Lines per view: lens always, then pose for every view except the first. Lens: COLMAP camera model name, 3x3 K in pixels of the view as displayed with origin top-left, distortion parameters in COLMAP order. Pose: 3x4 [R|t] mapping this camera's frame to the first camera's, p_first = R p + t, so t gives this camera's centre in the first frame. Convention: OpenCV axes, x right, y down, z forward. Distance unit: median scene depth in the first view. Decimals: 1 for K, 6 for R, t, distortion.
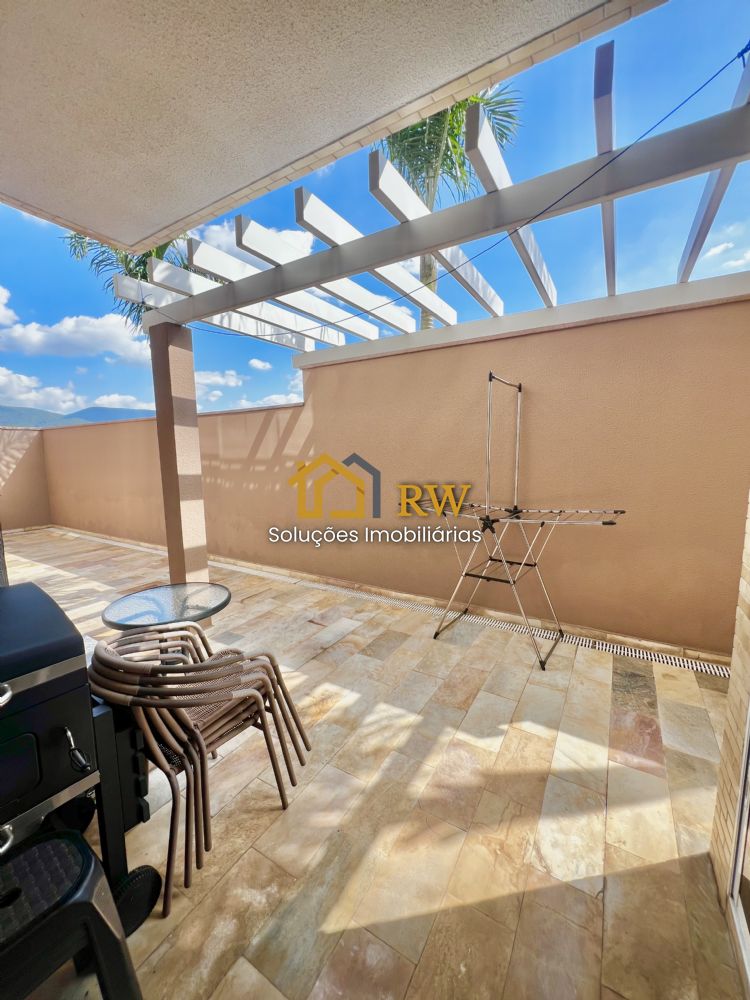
lens RADIAL K [[398.5, 0, 374.0], [0, 398.5, 499.5], [0, 0, 1]] dist [-0.003176, -0.000501]
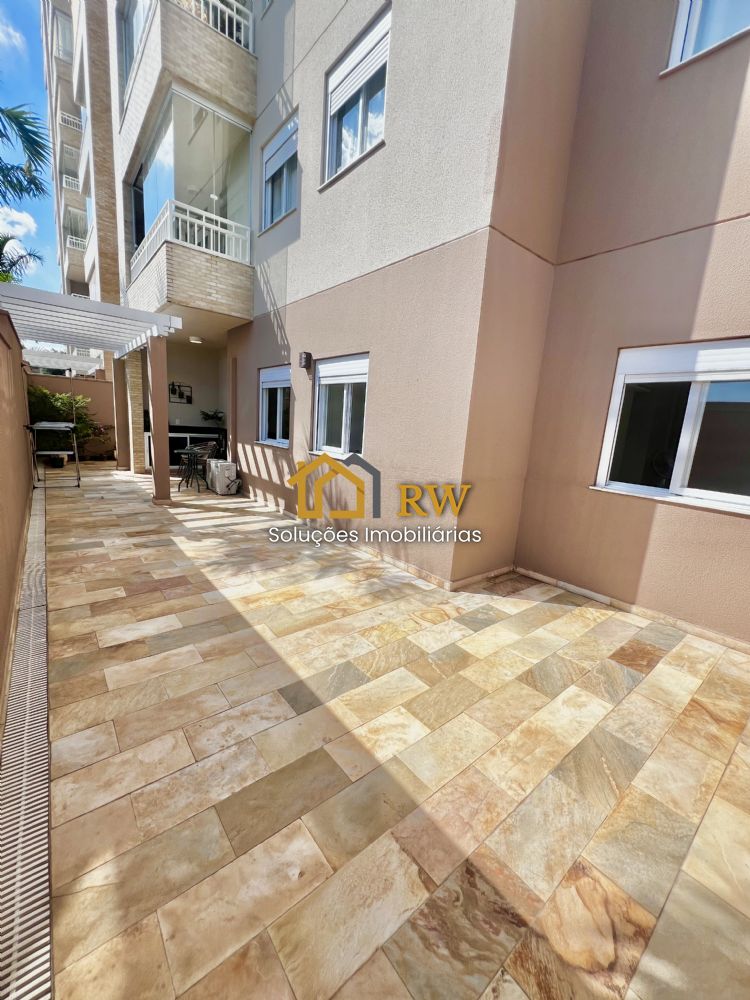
lens RADIAL K [[398.5, 0, 374.0], [0, 398.5, 499.5], [0, 0, 1]] dist [-0.003176, -0.000501]
pose [[-0.940972, -0.115510, 0.318165, -1.473474], [-0.016895, 0.954827, 0.296683, -0.180795], [-0.338062, 0.273795, -0.900417, 1.739625]]
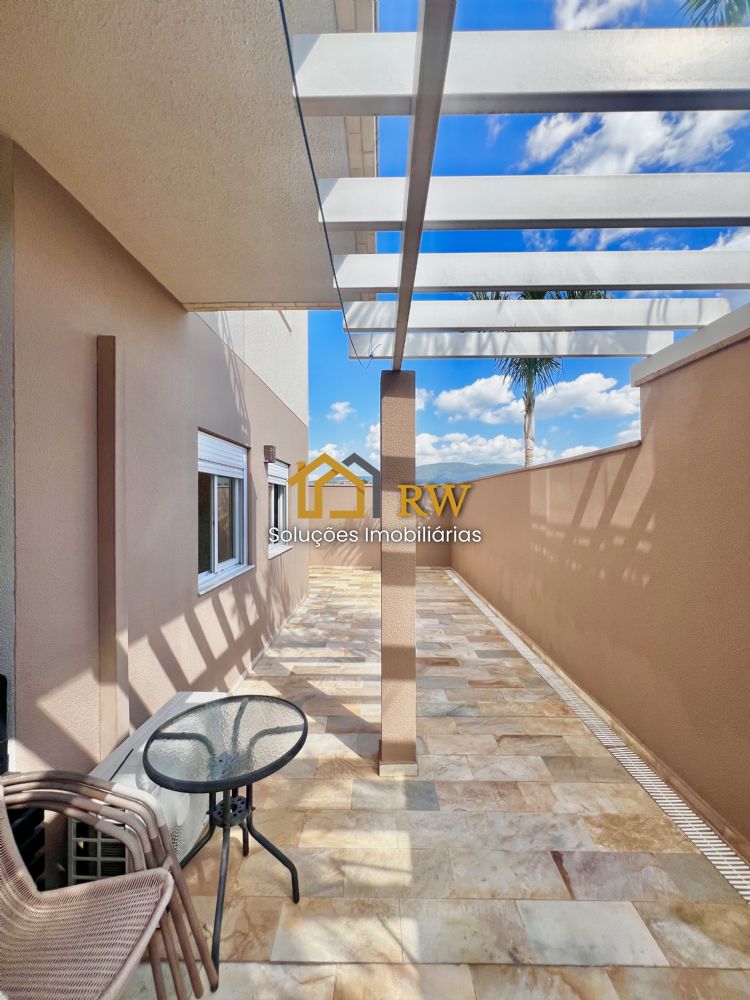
lens RADIAL K [[398.1, 0, 374.8], [0, 398.1, 498.5], [0, 0, 1]] dist [0.000220, -0.000537]
pose [[0.510566, 0.007631, -0.859805, 0.128892], [-0.113111, 0.991867, -0.058364, -0.079879], [0.852366, 0.127052, 0.507276, 0.379314]]
